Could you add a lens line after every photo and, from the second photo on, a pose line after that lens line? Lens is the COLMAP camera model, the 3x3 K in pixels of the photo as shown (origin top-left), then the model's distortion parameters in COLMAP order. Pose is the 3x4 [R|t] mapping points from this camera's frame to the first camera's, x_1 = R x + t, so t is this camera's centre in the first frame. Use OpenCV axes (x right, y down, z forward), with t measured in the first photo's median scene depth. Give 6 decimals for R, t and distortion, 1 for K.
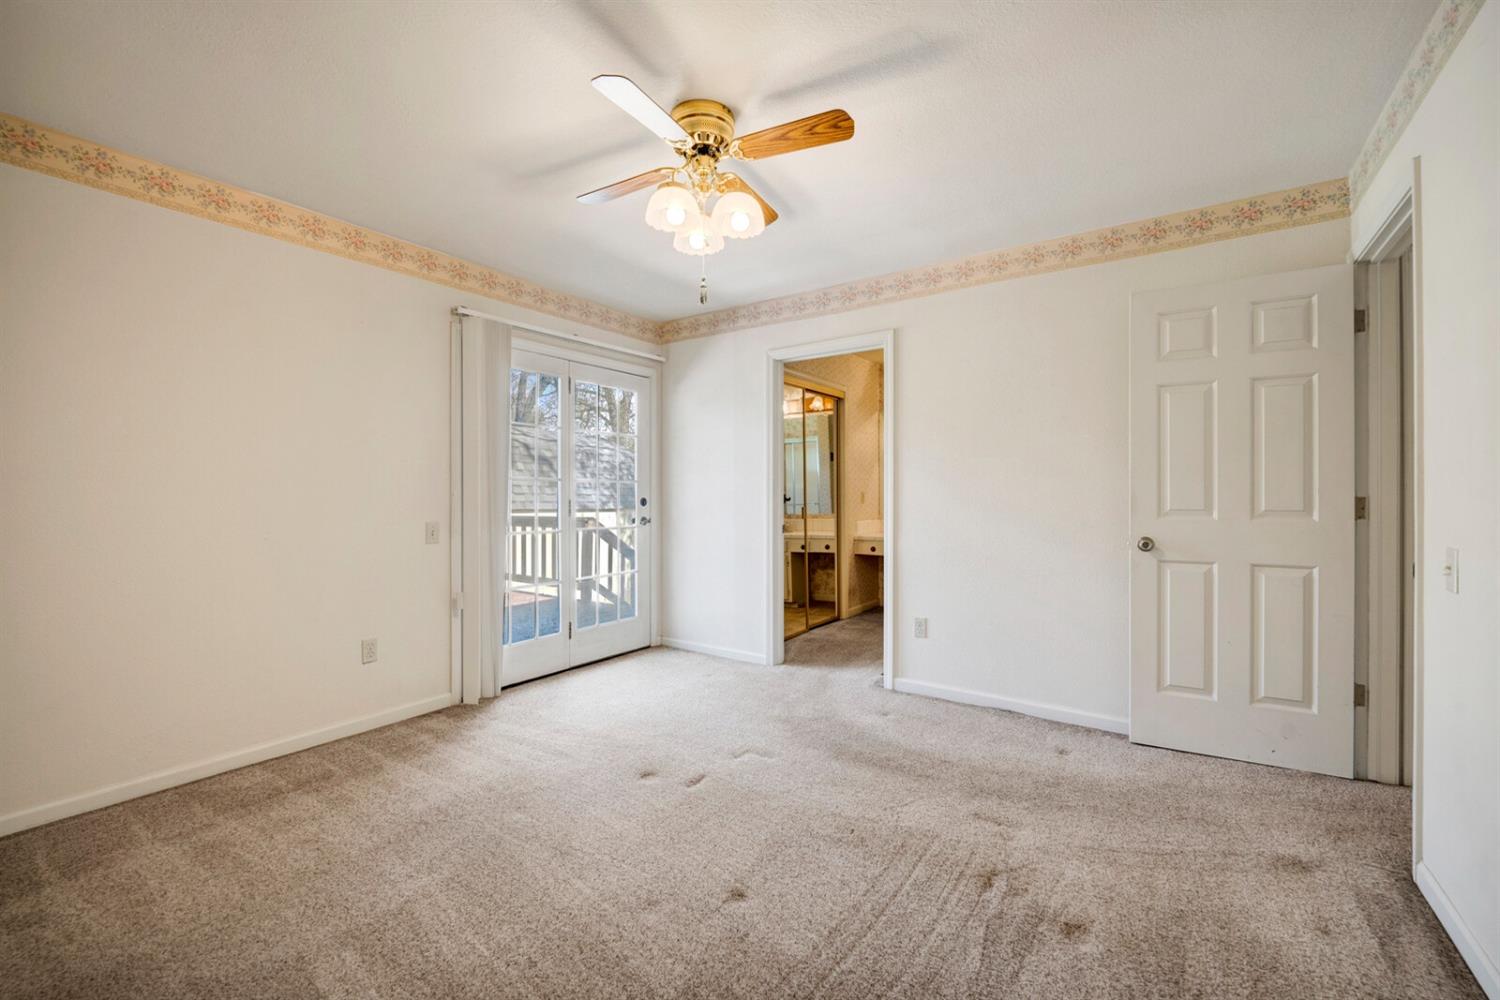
lens RADIAL K [[620.7, 0, 751.1], [0, 620.7, 492.7], [0, 0, 1]] dist [-0.012266, -0.000822]
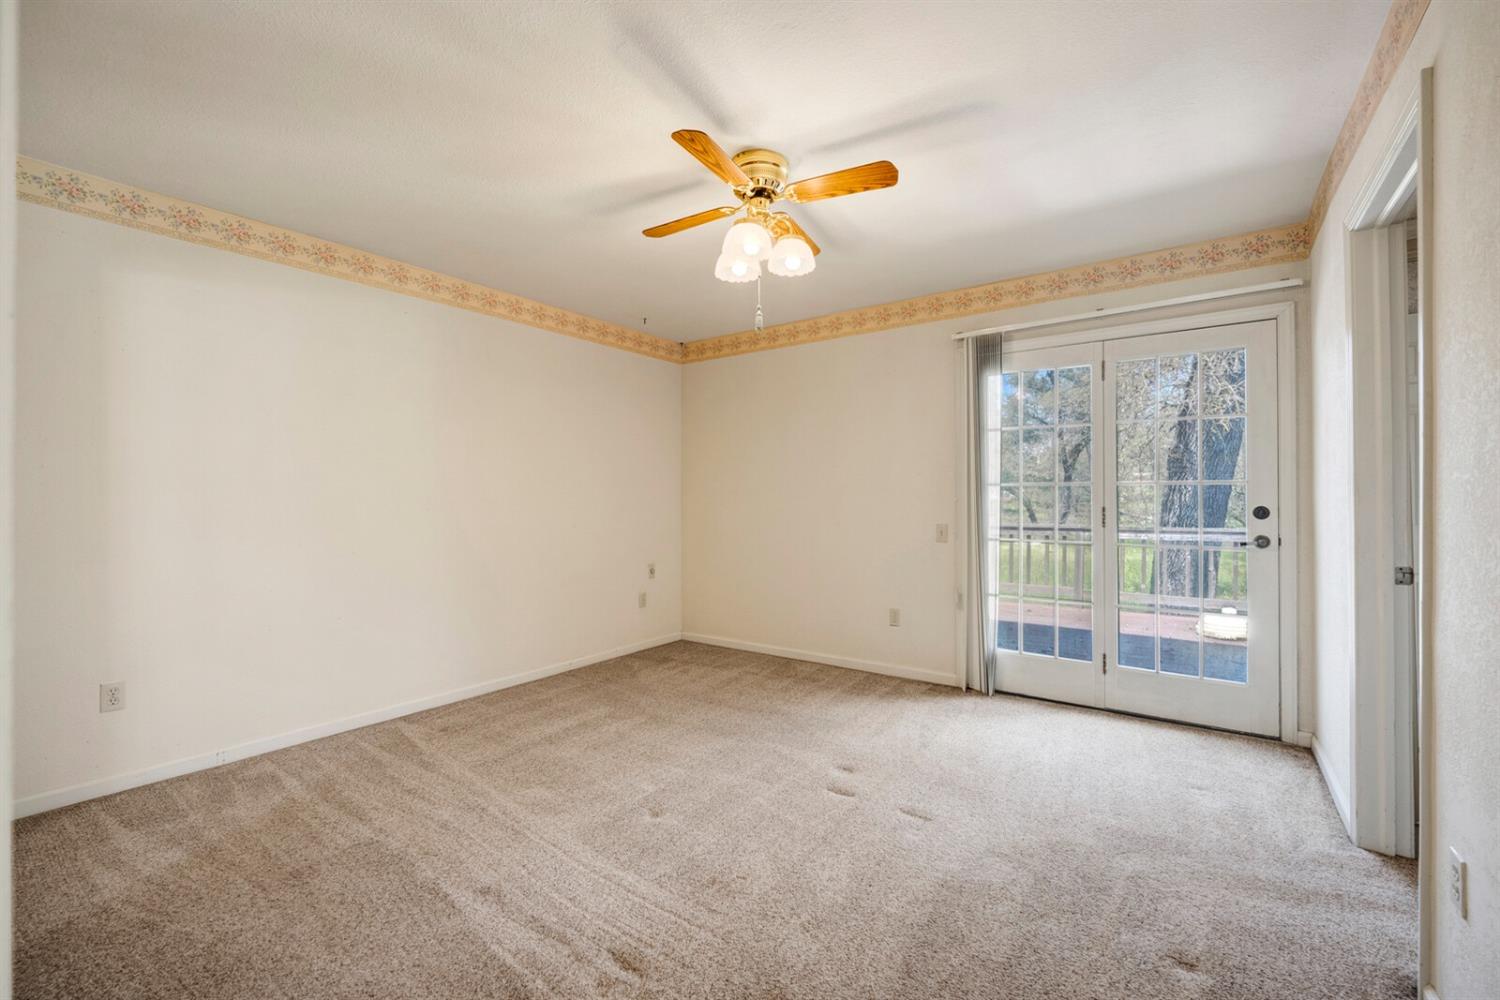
lens RADIAL K [[632.1, 0, 755.3], [0, 632.1, 498.4], [0, 0, 1]] dist [-0.000216, -0.000416]
pose [[-0.024729, -0.000964, -0.999694, 0.759658], [0.002849, 0.999995, -0.001035, -0.001579], [0.999690, -0.002874, -0.024726, 0.731086]]
